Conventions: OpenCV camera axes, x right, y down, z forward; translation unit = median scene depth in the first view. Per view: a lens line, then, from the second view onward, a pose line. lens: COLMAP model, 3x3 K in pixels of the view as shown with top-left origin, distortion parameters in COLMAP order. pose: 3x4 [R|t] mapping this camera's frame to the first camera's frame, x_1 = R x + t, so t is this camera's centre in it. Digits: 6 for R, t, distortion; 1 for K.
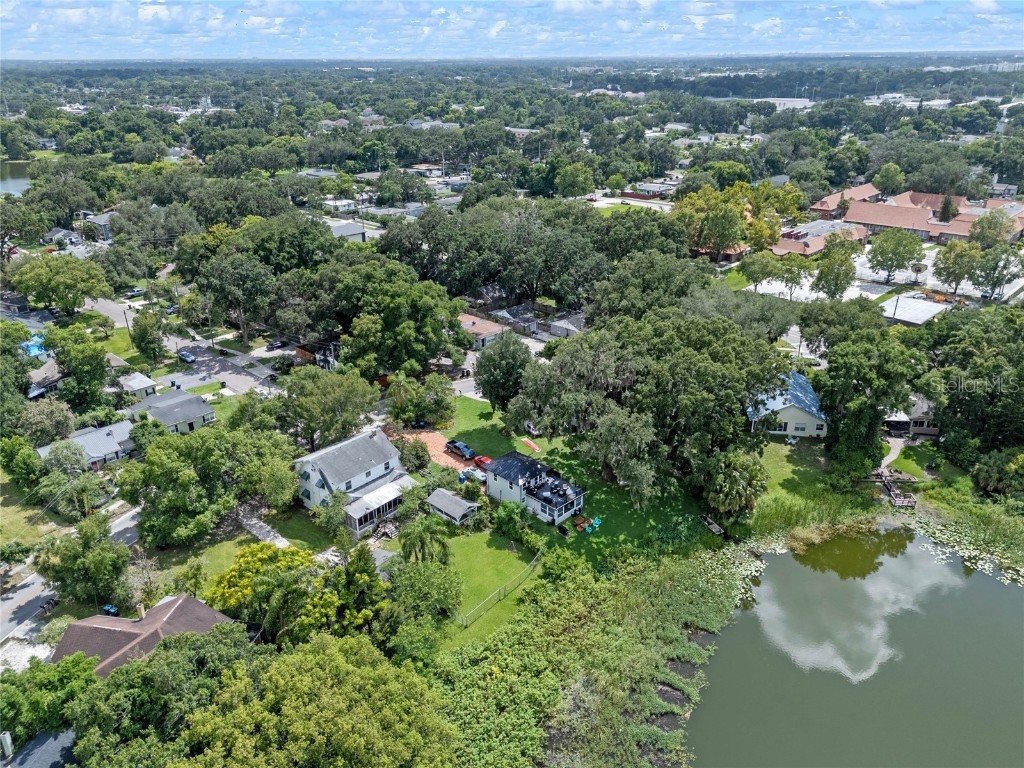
lens RADIAL K [[745.9, 0, 511.2], [0, 745.9, 388.3], [0, 0, 1]] dist [0.084669, -0.115092]
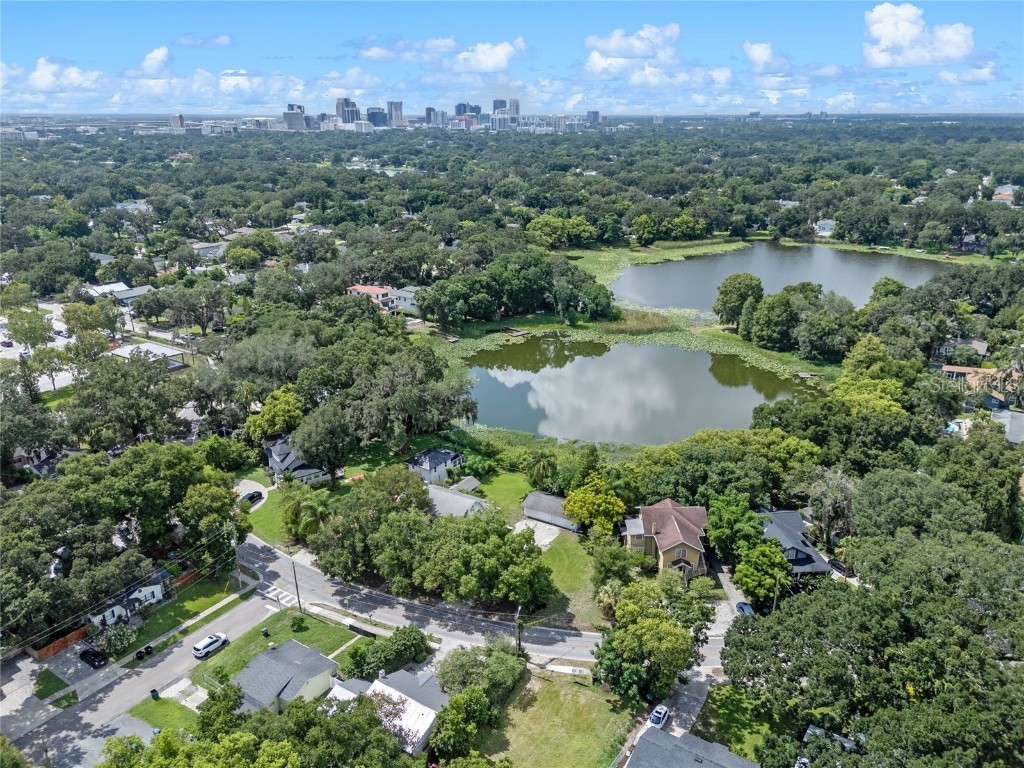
lens RADIAL K [[745.9, 0, 511.2], [0, 745.9, 388.3], [0, 0, 1]] dist [0.084669, -0.115092]
pose [[-0.180156, -0.331359, 0.926145, -1.317428], [0.386512, 0.841969, 0.376427, -0.489472], [-0.904518, 0.425782, -0.023612, 0.856851]]
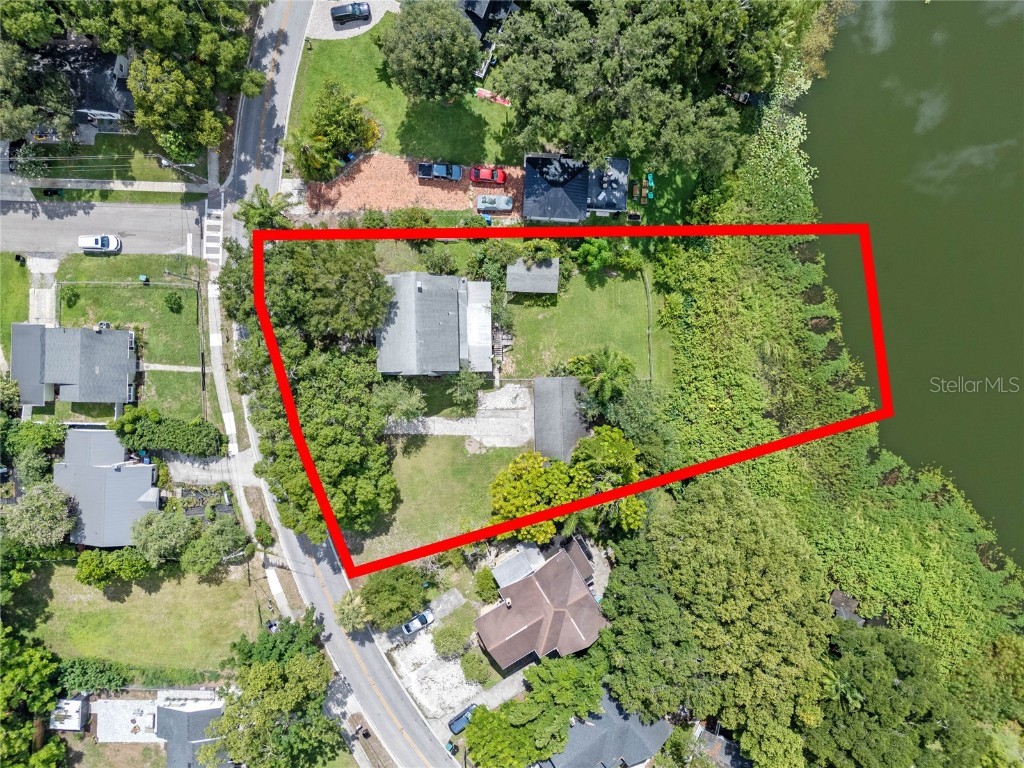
lens RADIAL K [[756.8, 0, 508.1], [0, 756.8, 389.0], [0, 0, 1]] dist [0.086267, -0.099978]
pose [[0.745127, -0.666849, 0.009909, -0.201476], [0.245784, 0.288388, 0.925431, -0.669999], [-0.619980, -0.687128, 0.378787, 0.558229]]
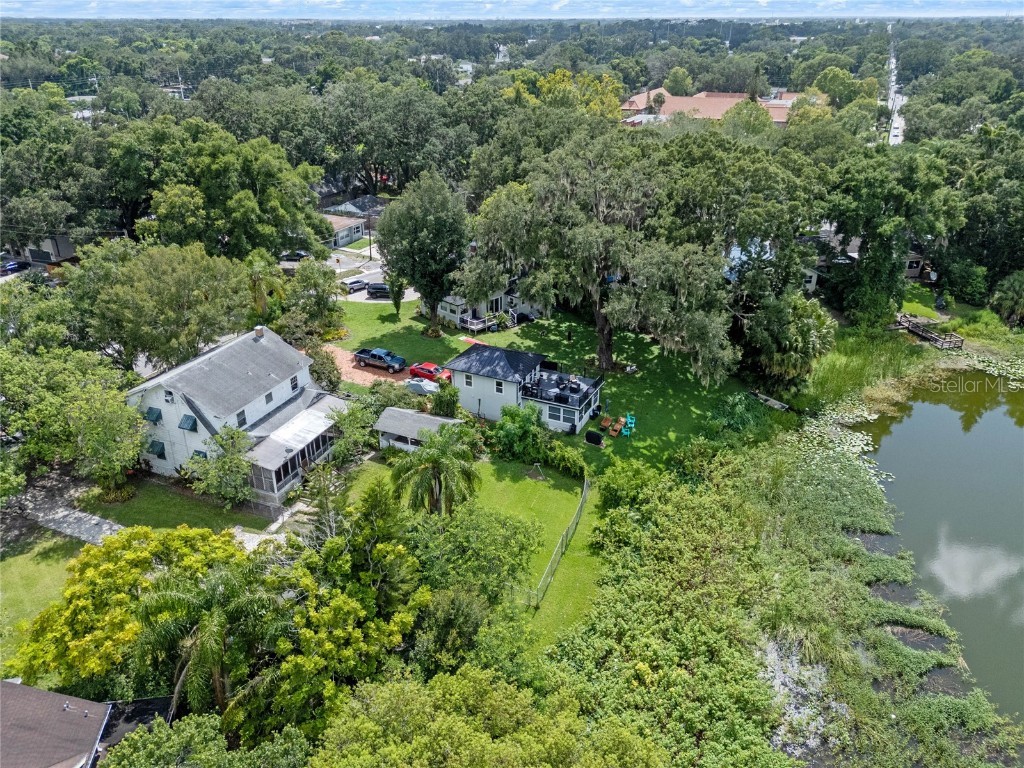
lens RADIAL K [[756.8, 0, 508.1], [0, 756.8, 389.0], [0, 0, 1]] dist [0.086267, -0.099978]
pose [[0.944813, -0.138026, 0.297114, -0.187900], [0.126509, 0.990283, 0.057747, 0.095660], [-0.302198, -0.016973, 0.953094, 0.374508]]
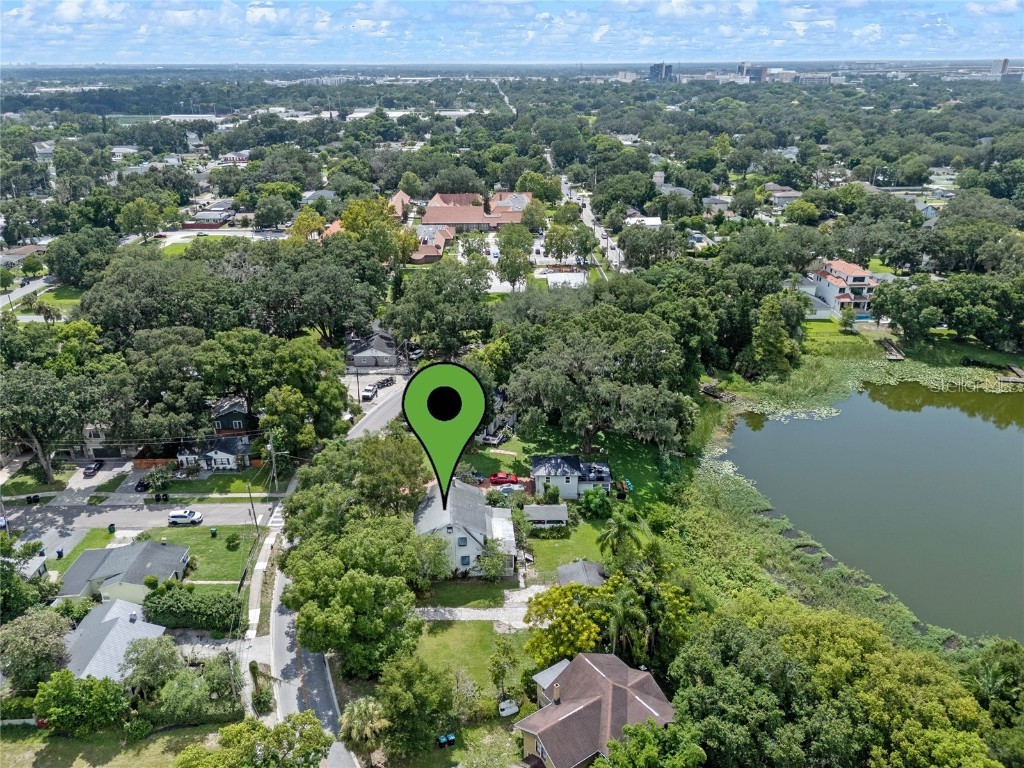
lens RADIAL K [[752.2, 0, 506.1], [0, 752.2, 381.7], [0, 0, 1]] dist [0.086180, -0.093625]
pose [[0.707316, -0.272012, 0.652467, -0.779287], [0.281746, 0.955000, 0.092707, -0.146154], [-0.648324, 0.118256, 0.752125, 0.177056]]
